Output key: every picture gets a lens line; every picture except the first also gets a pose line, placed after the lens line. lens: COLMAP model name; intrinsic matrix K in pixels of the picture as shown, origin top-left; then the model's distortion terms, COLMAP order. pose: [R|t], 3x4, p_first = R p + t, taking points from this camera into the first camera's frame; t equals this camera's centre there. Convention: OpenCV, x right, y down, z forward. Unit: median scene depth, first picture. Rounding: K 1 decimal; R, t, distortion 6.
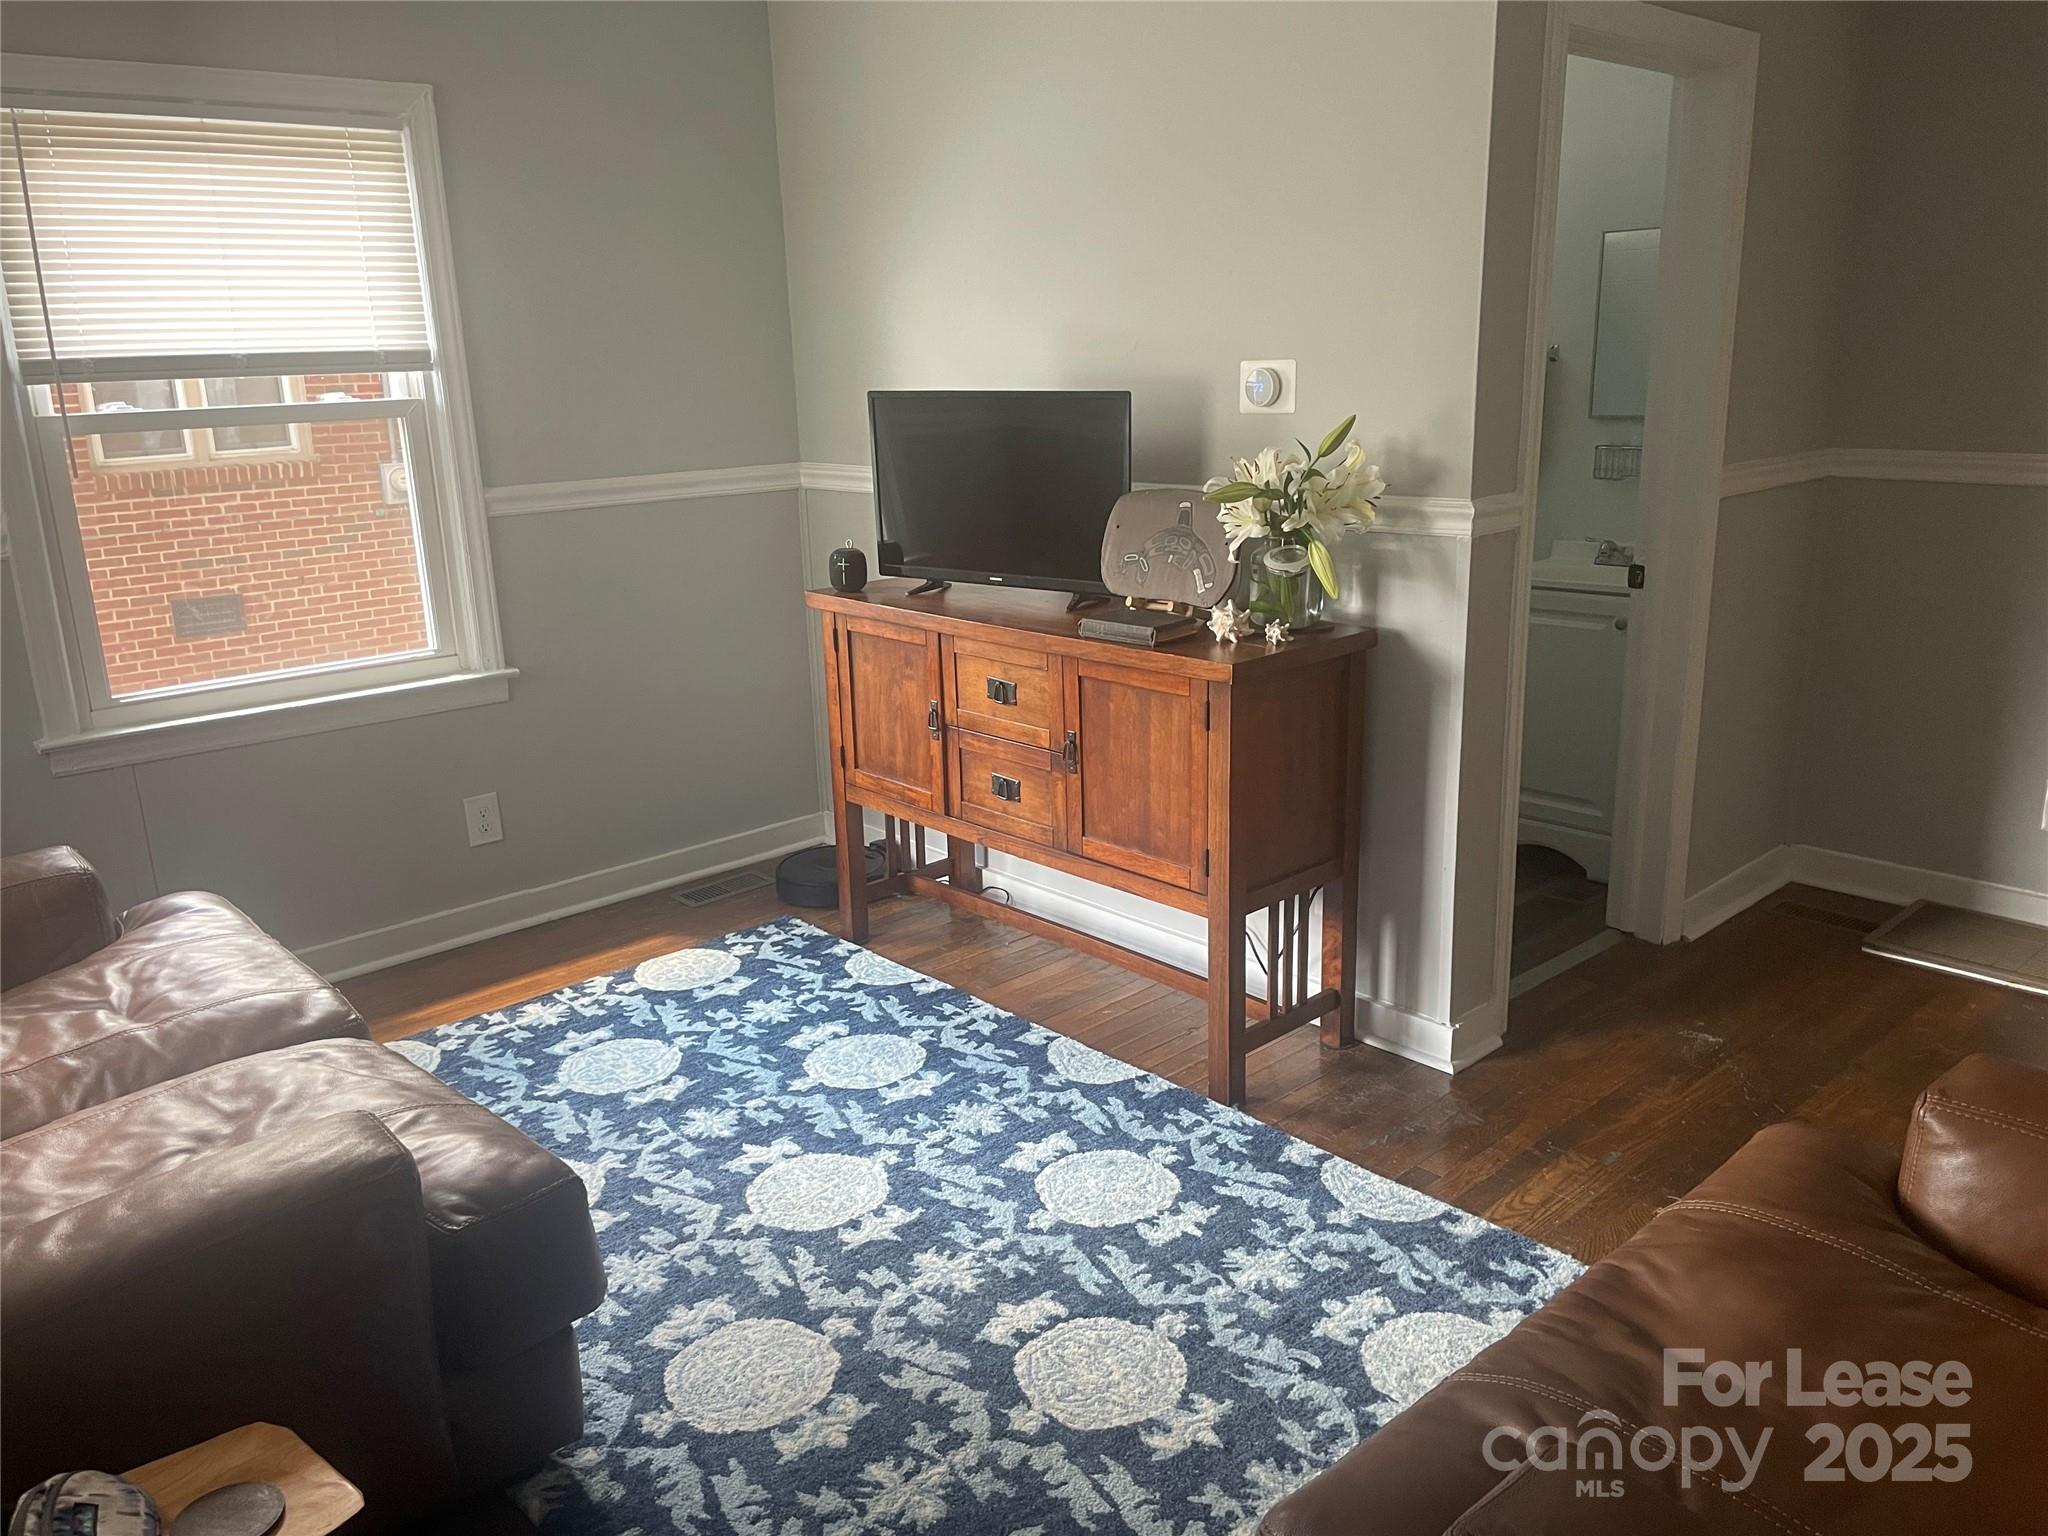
lens RADIAL K [[1552.7, 0, 1024.0], [0, 1552.7, 768.0], [0, 0, 1]] dist [0.075217, -0.092605]
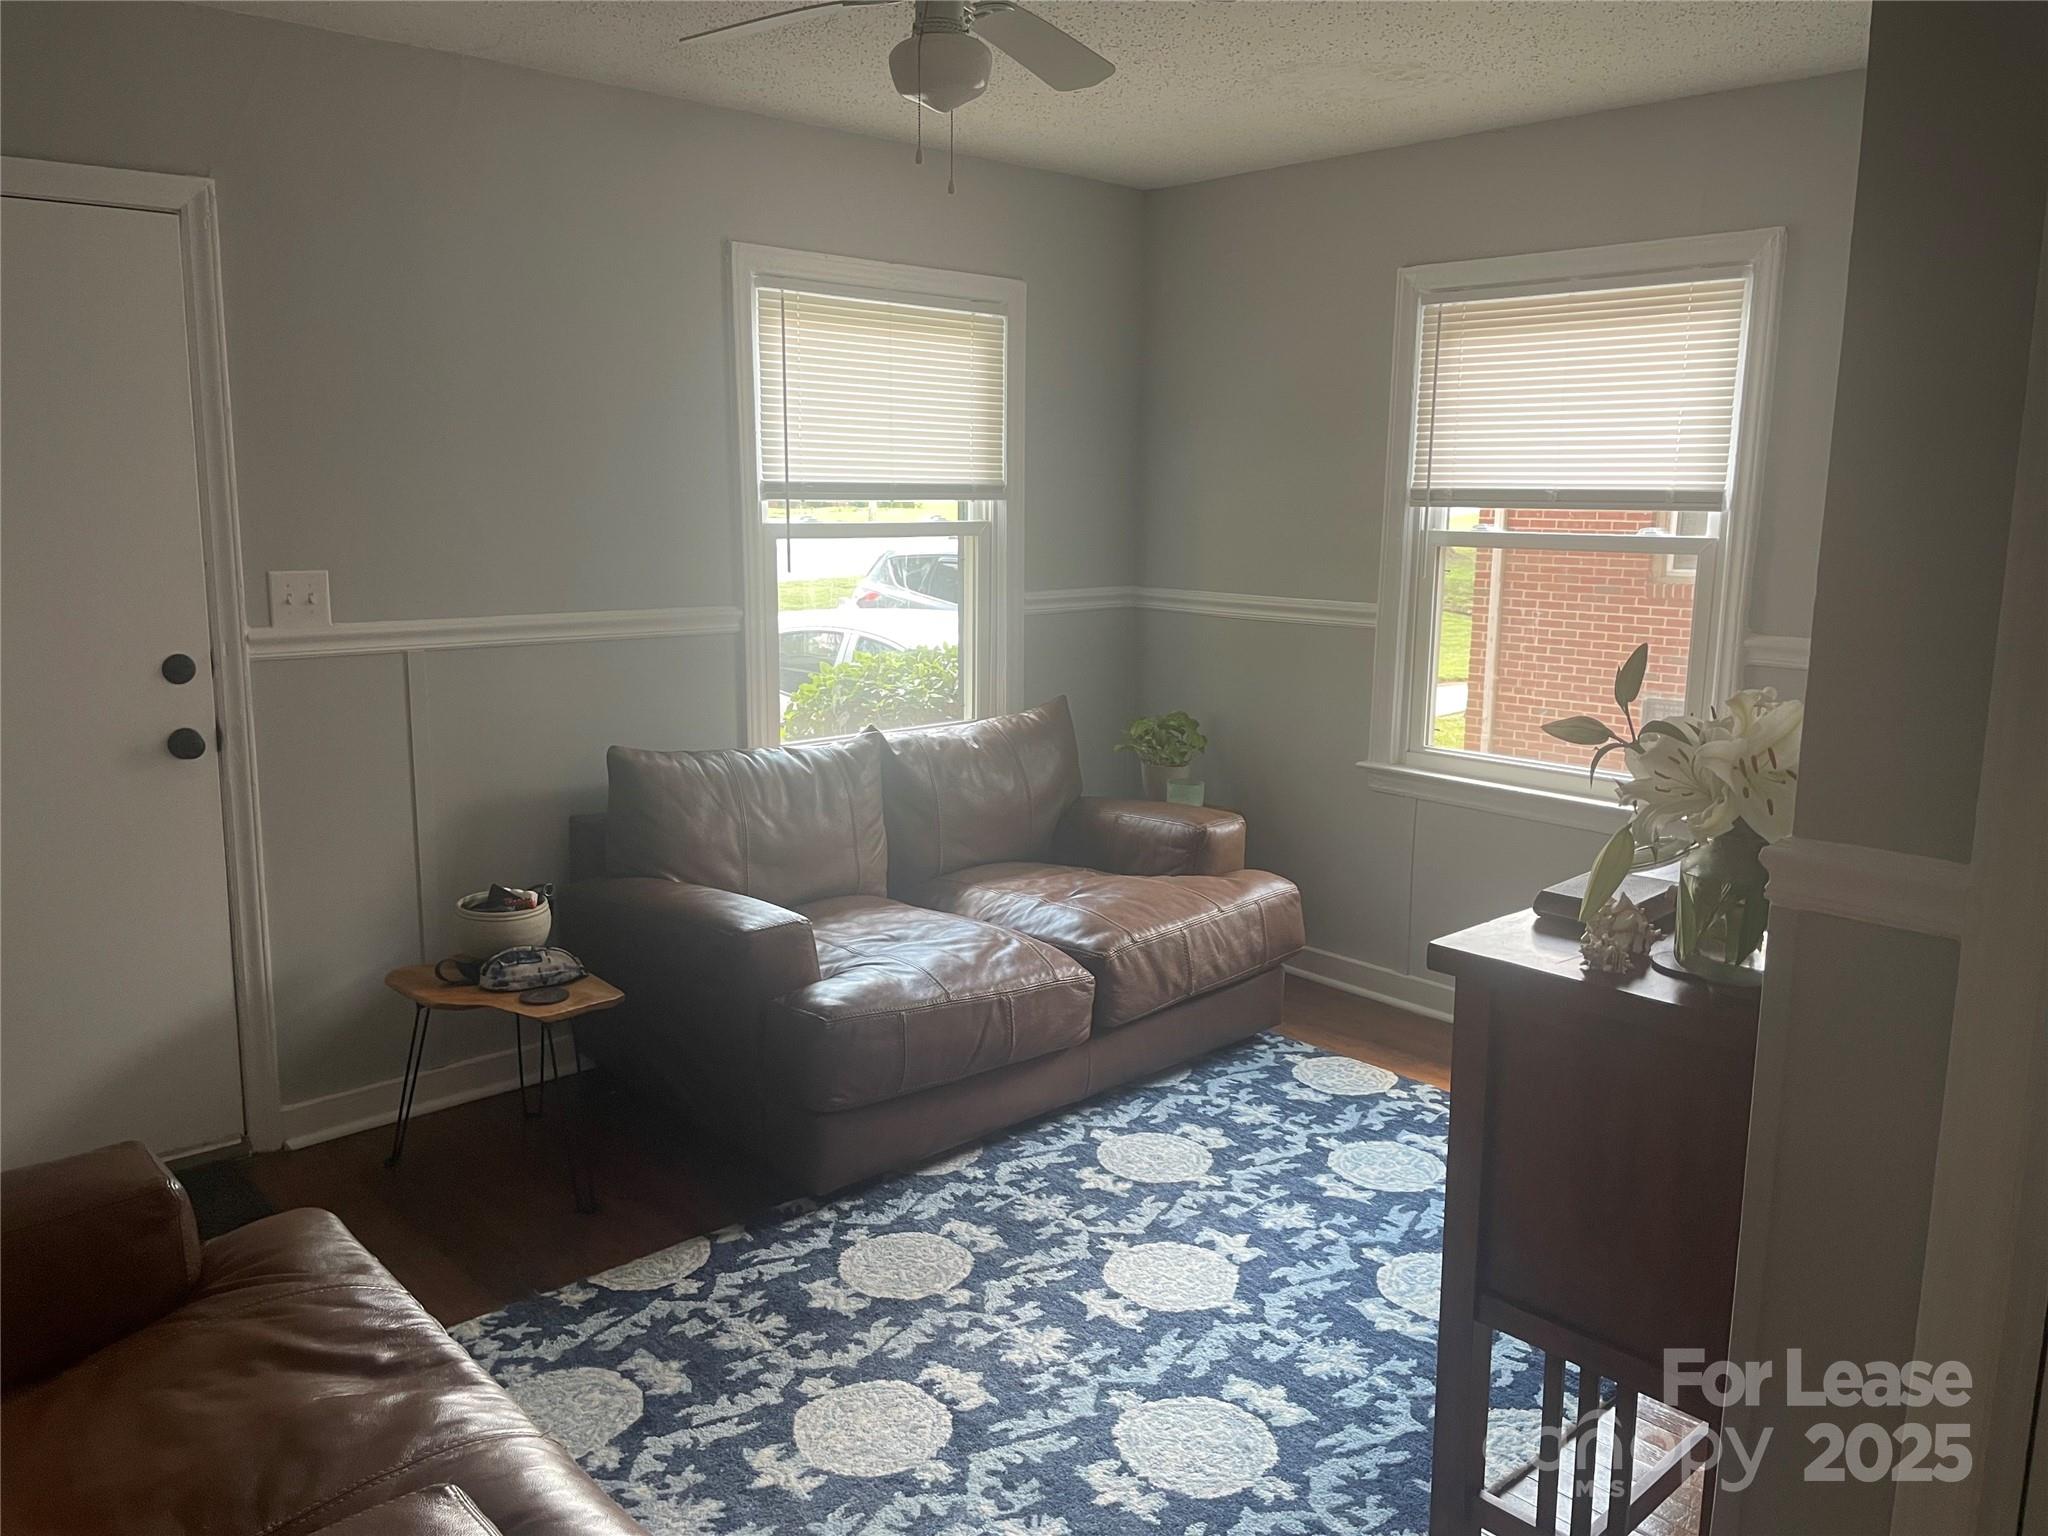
lens RADIAL K [[1552.7, 0, 1024.0], [0, 1552.7, 768.0], [0, 0, 1]] dist [0.075217, -0.092605]
pose [[0.003114, 0.210113, -0.977672, 0.850492], [-0.275887, 0.939914, 0.201119, -0.243756], [0.961185, 0.269101, 0.060894, 0.764757]]
